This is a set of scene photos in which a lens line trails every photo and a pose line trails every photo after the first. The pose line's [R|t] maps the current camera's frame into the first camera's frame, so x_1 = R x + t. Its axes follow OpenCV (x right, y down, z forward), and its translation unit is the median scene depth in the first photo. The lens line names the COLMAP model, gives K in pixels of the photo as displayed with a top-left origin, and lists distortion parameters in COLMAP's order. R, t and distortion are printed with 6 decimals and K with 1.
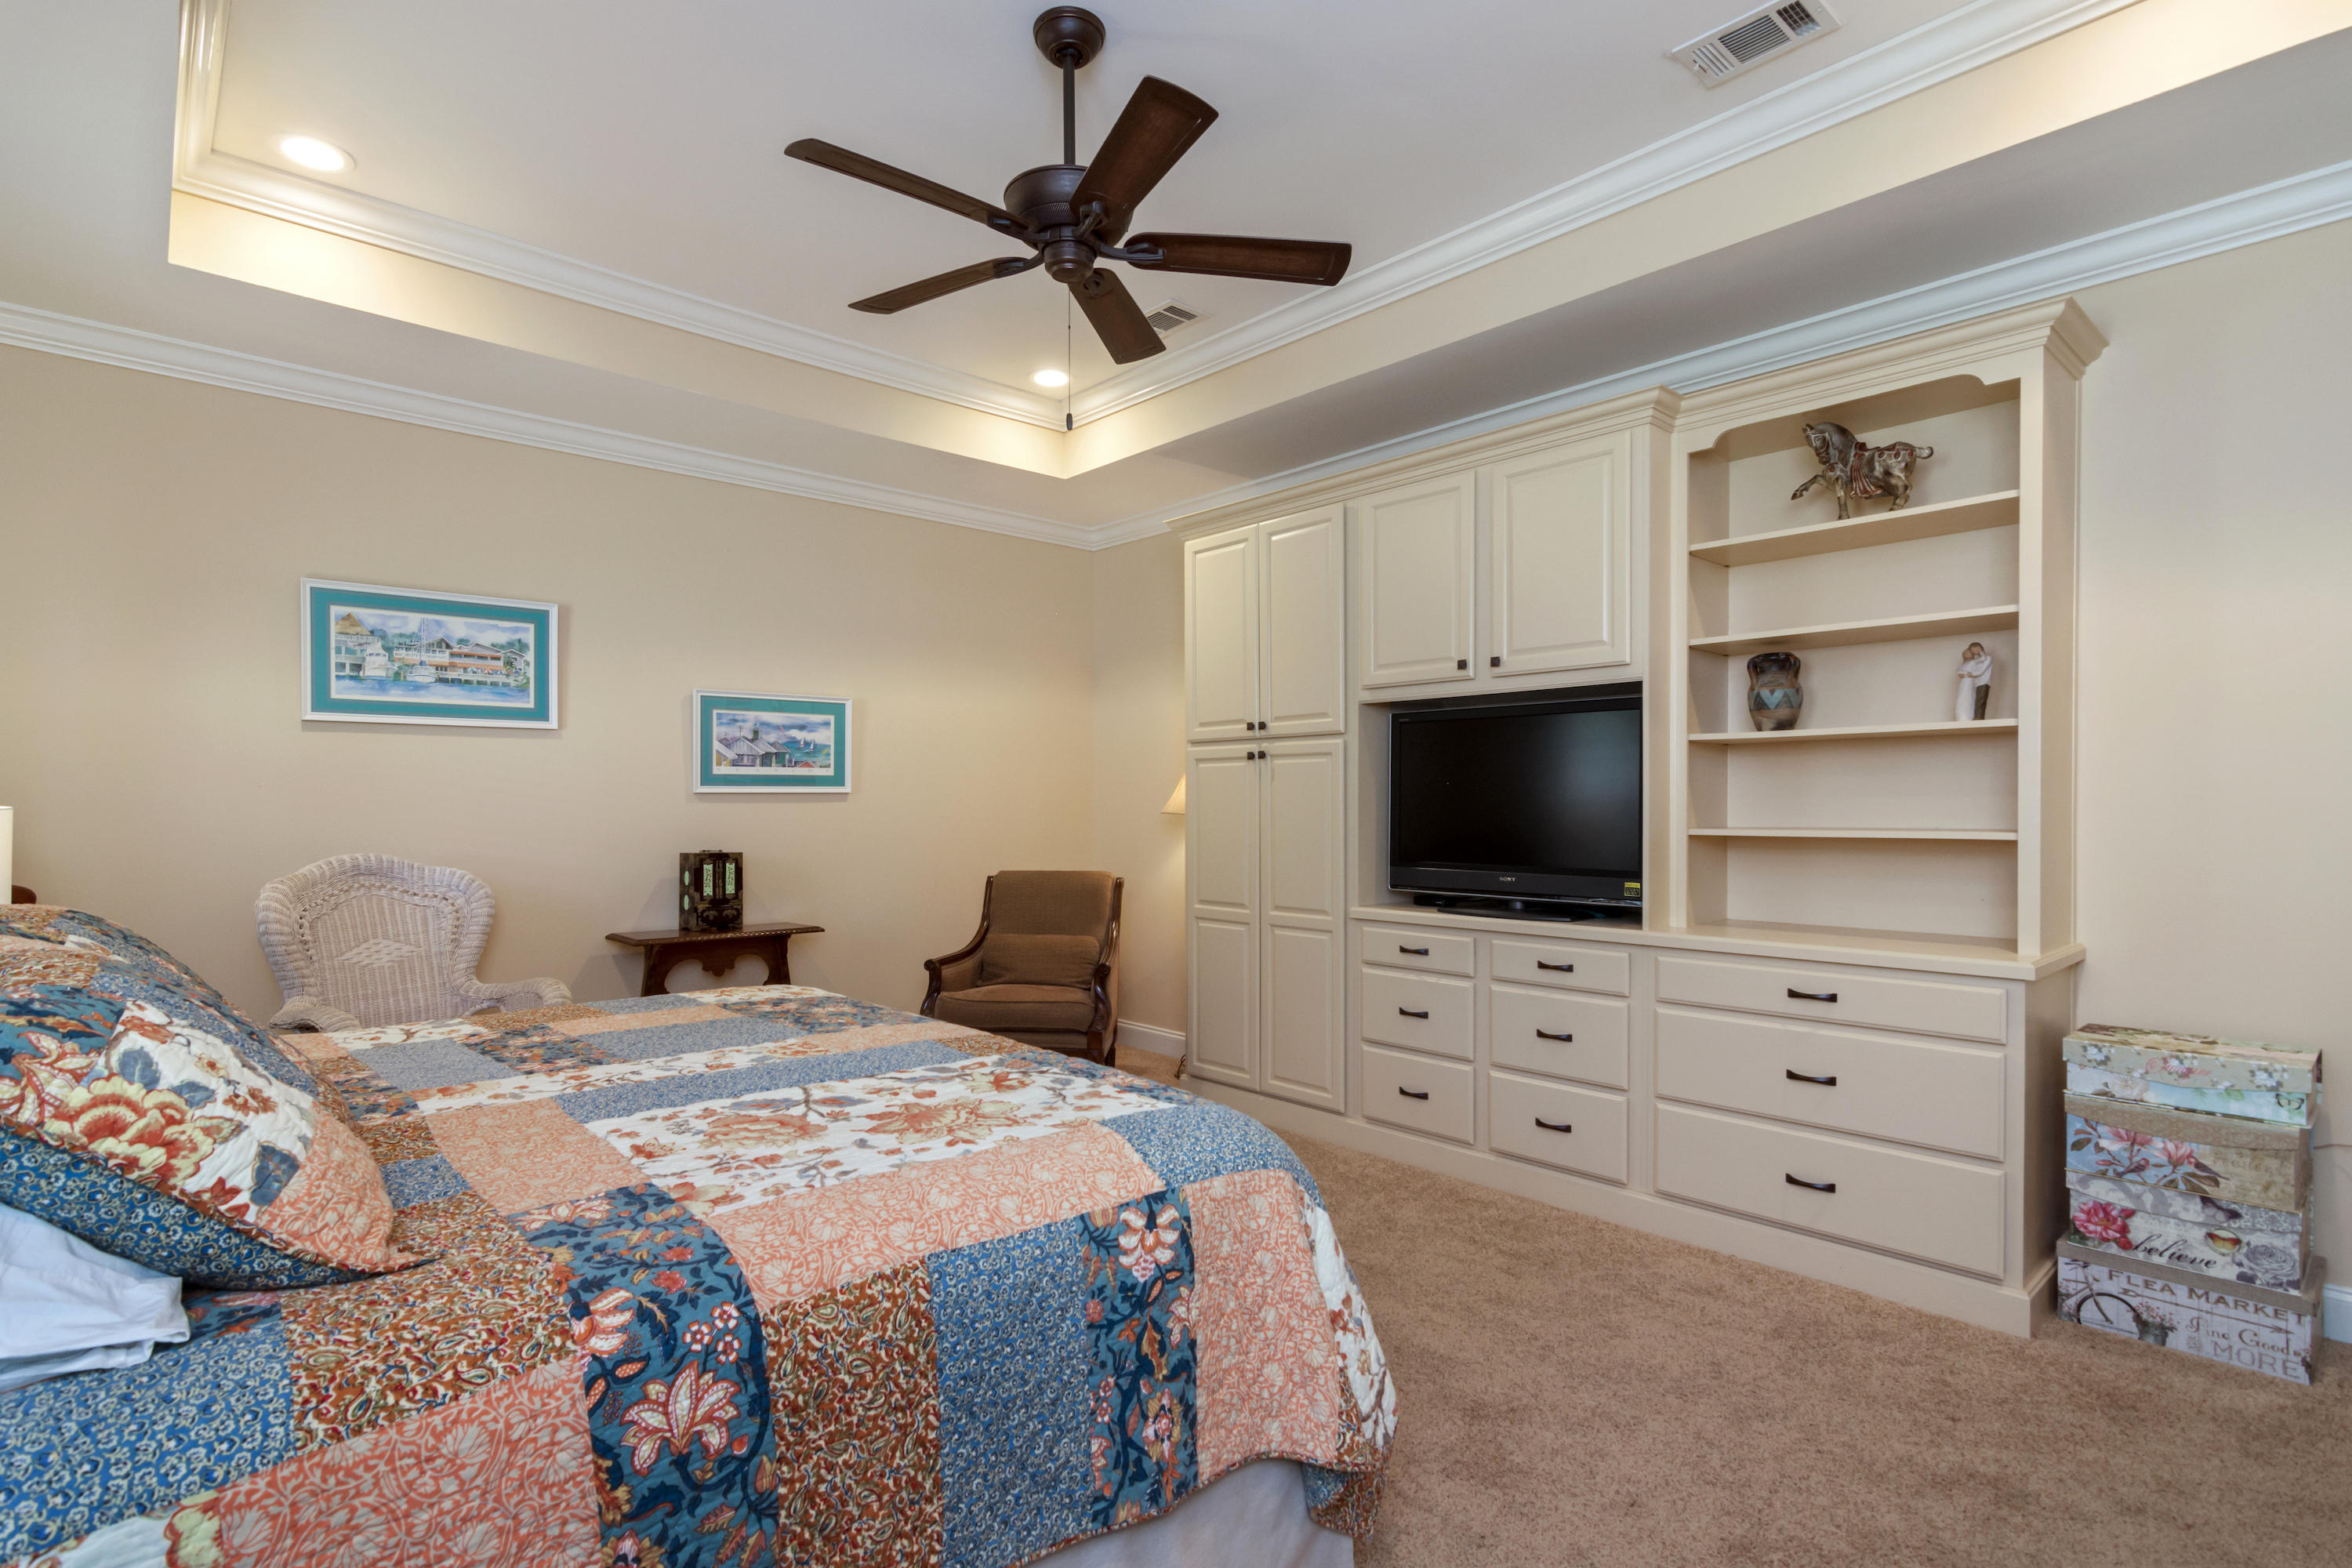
lens RADIAL K [[1145.9, 0, 1168.4], [0, 1145.9, 796.0], [0, 0, 1]] dist [0.001648, 0.001178]
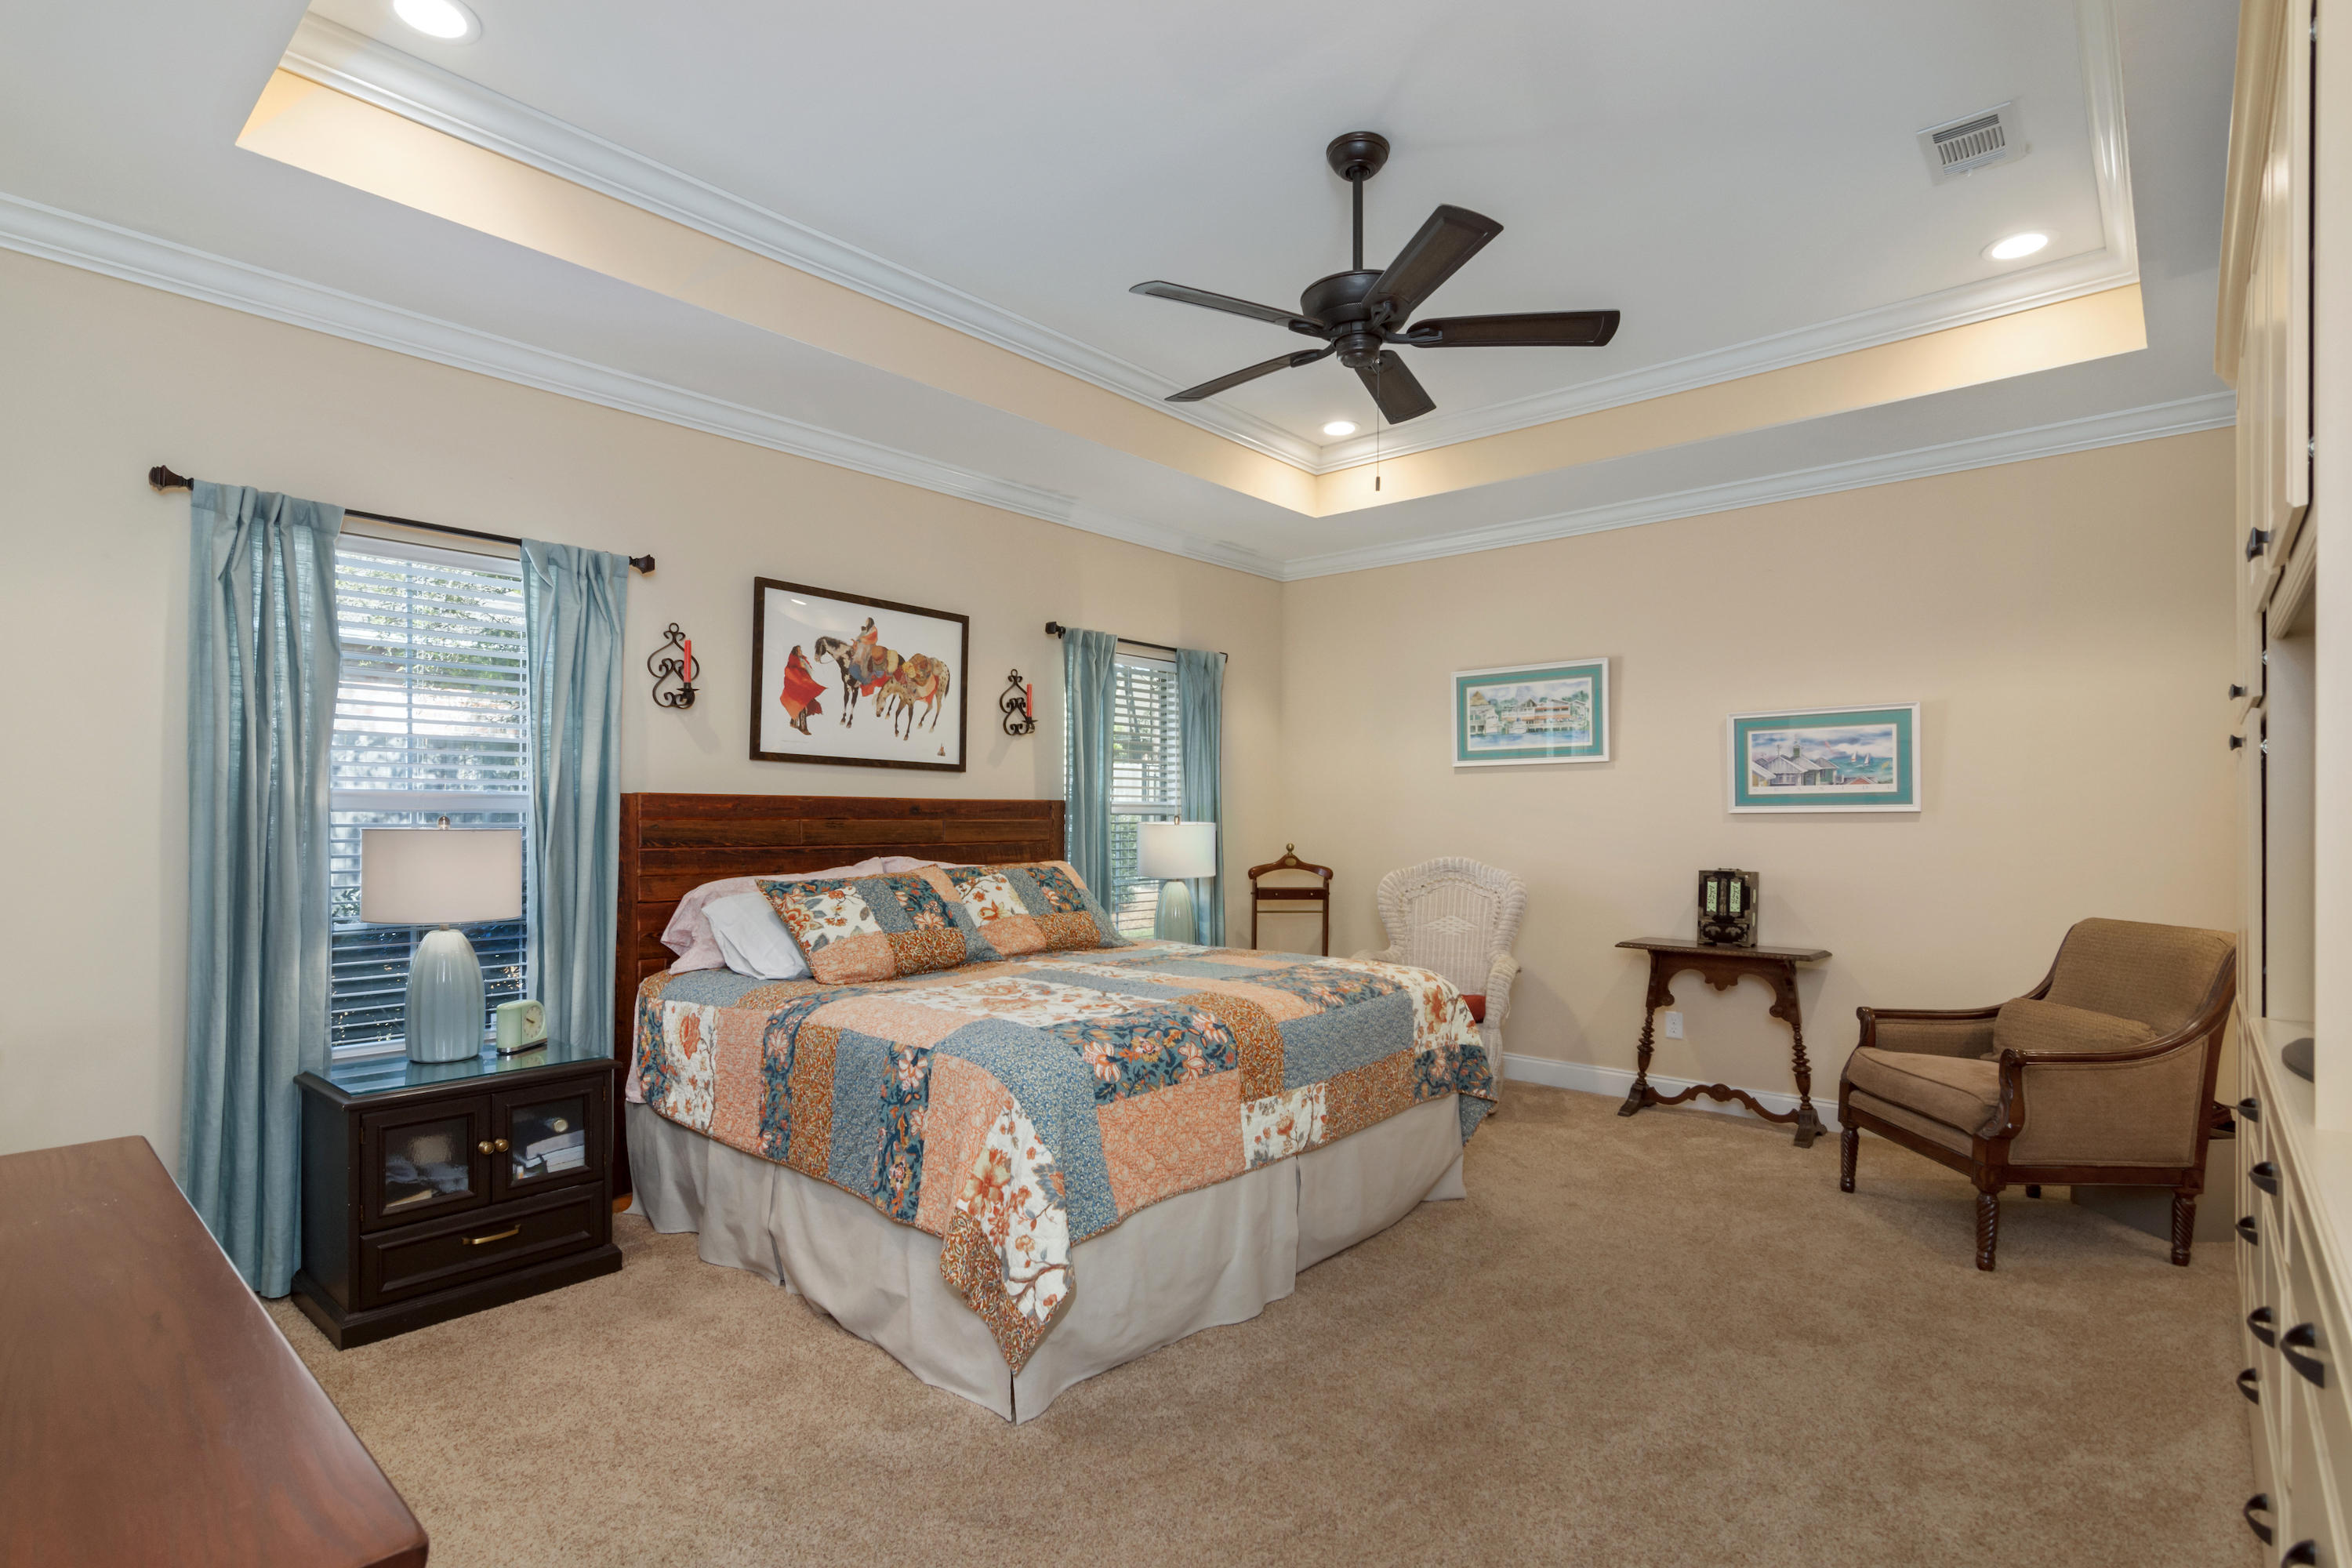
lens RADIAL K [[1145.9, 0, 1166.6], [0, 1145.9, 799.1], [0, 0, 1]] dist [0.001648, 0.001178]
pose [[0.110613, -0.018781, -0.993686, 0.639504], [0.004681, 0.999820, -0.018376, 0.001365], [0.993853, -0.002619, 0.110681, 0.427568]]
